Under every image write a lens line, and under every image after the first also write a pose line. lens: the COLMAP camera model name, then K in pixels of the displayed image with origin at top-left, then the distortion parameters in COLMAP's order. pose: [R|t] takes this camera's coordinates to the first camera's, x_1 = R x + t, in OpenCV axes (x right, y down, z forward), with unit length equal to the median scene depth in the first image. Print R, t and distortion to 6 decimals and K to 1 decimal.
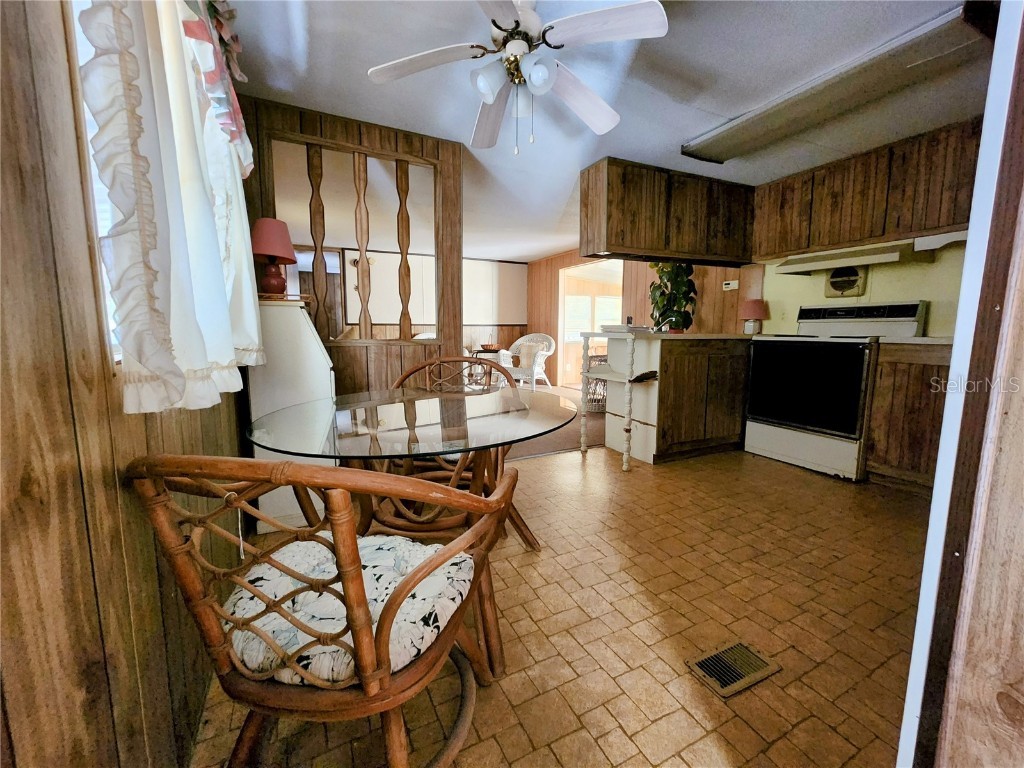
lens RADIAL K [[421.5, 0, 516.1], [0, 421.5, 379.0], [0, 0, 1]] dist [-0.001646, 0.001375]
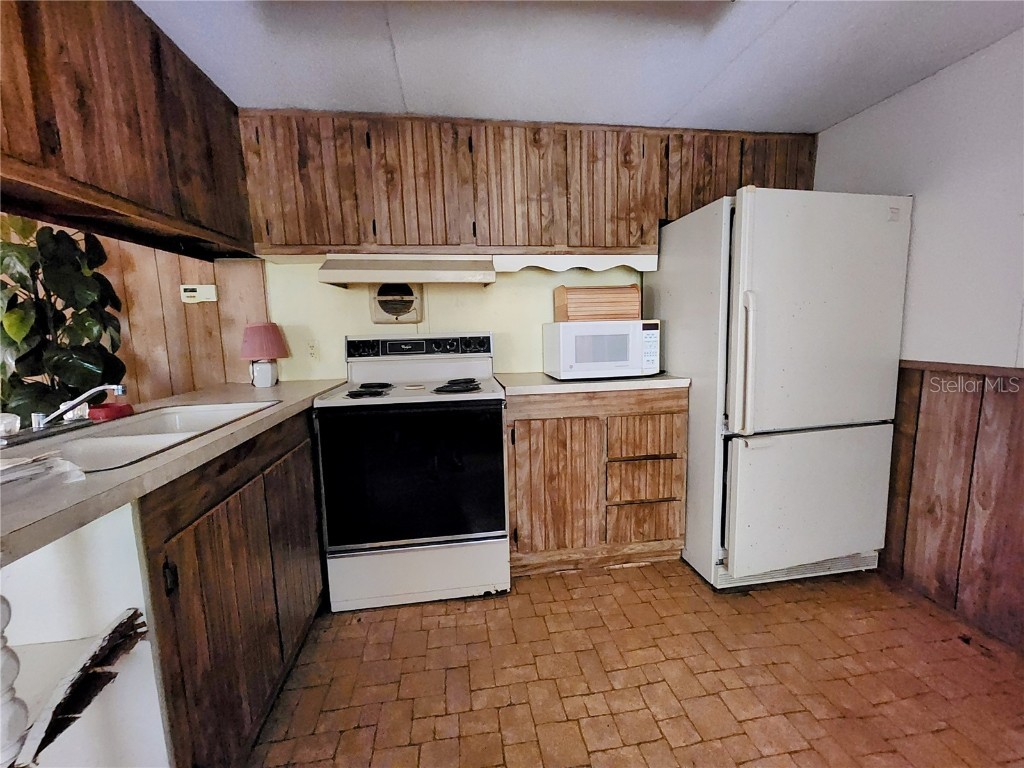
lens RADIAL K [[421.5, 0, 516.1], [0, 421.5, 379.0], [0, 0, 1]] dist [-0.001646, 0.001375]
pose [[0.303823, -0.129222, 0.943924, 0.162350], [0.137442, 0.986340, 0.090790, -0.147829], [-0.942763, 0.102150, 0.317434, 0.632051]]
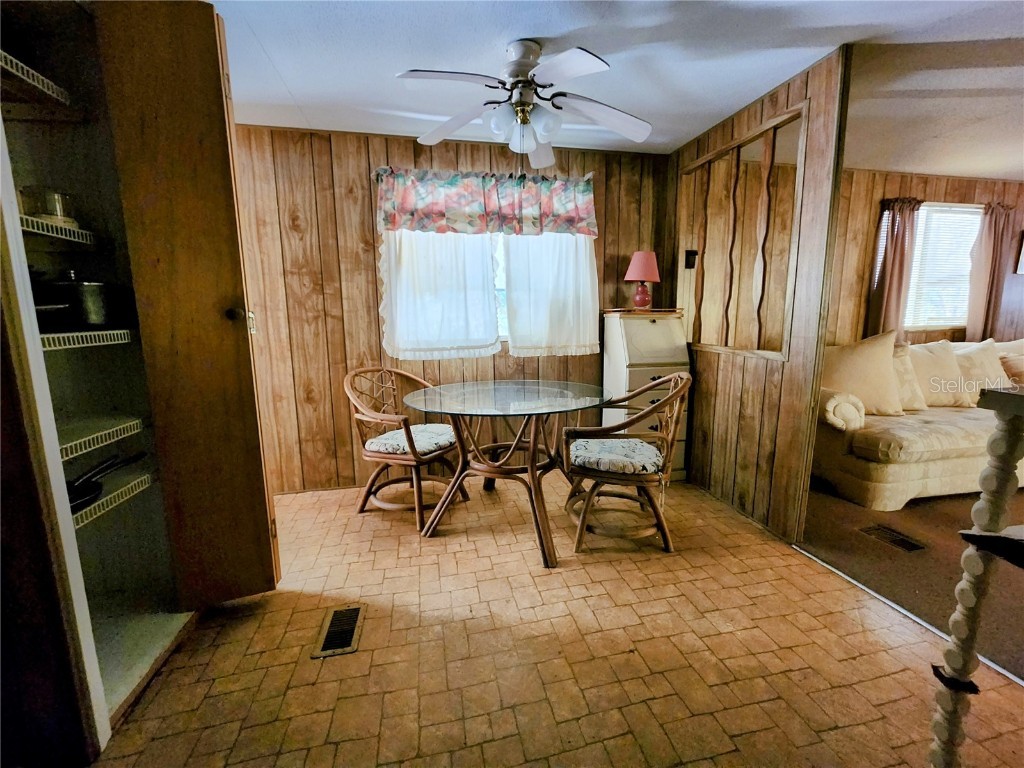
lens RADIAL K [[424.4, 0, 520.1], [0, 424.4, 377.3], [0, 0, 1]] dist [0.002524, 0.000813]
pose [[-0.243499, 0.142636, -0.959356, 0.583128], [-0.108924, 0.978848, 0.173181, -0.120221], [0.963766, 0.146666, -0.222812, 0.663002]]
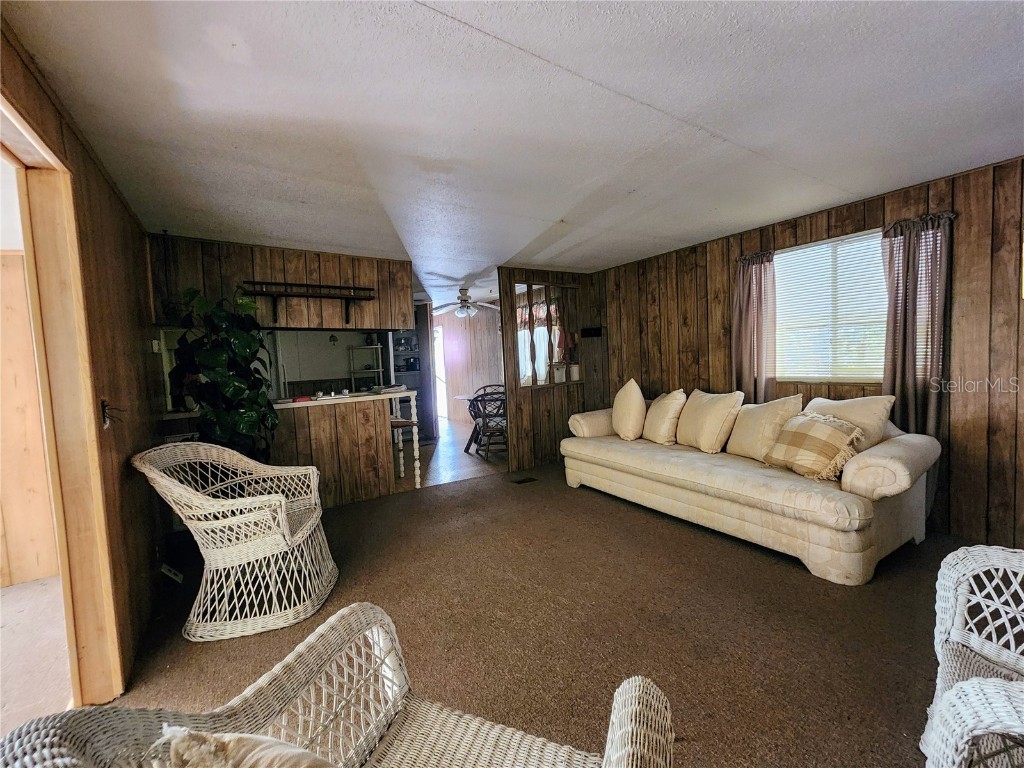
lens RADIAL K [[421.5, 0, 516.1], [0, 421.5, 379.0], [0, 0, 1]] dist [-0.001646, 0.001375]
pose [[-0.991708, 0.047726, -0.119322, 0.010763], [0.026603, 0.984612, 0.172719, -0.366764], [0.125730, 0.168112, -0.977717, 2.352324]]
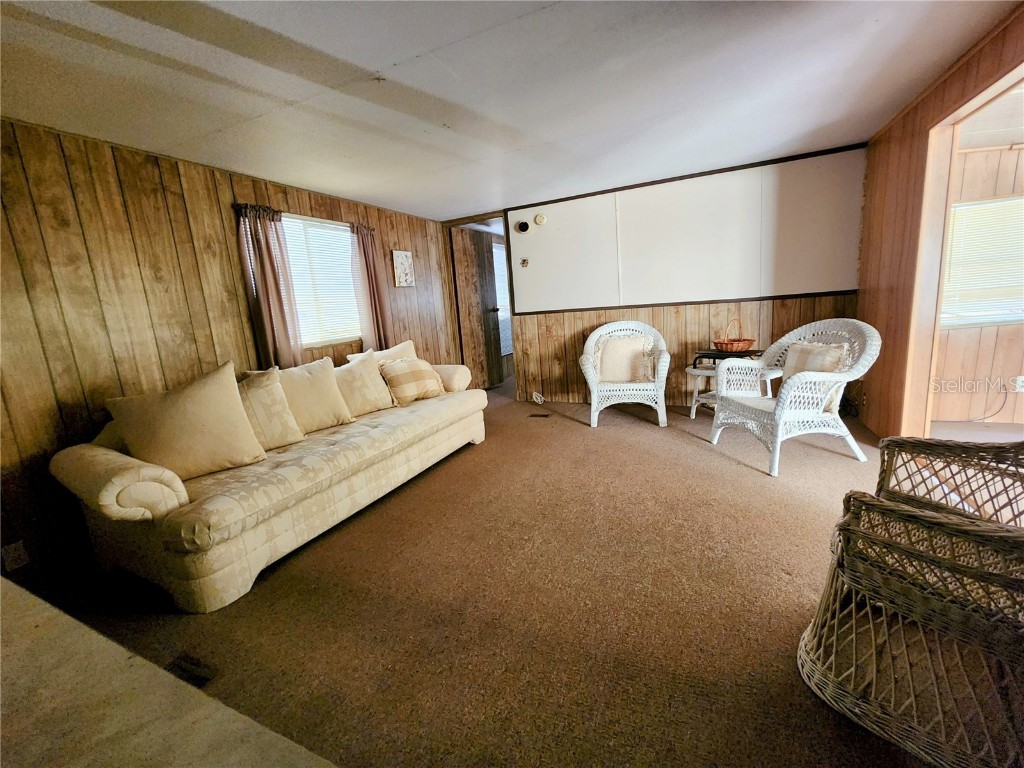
lens RADIAL K [[421.5, 0, 516.1], [0, 421.5, 379.0], [0, 0, 1]] dist [-0.001646, 0.001375]
pose [[0.626059, 0.087356, -0.774867, 0.388905], [-0.013846, 0.994794, 0.100963, -0.196162], [0.779653, -0.052479, 0.624009, 1.131959]]
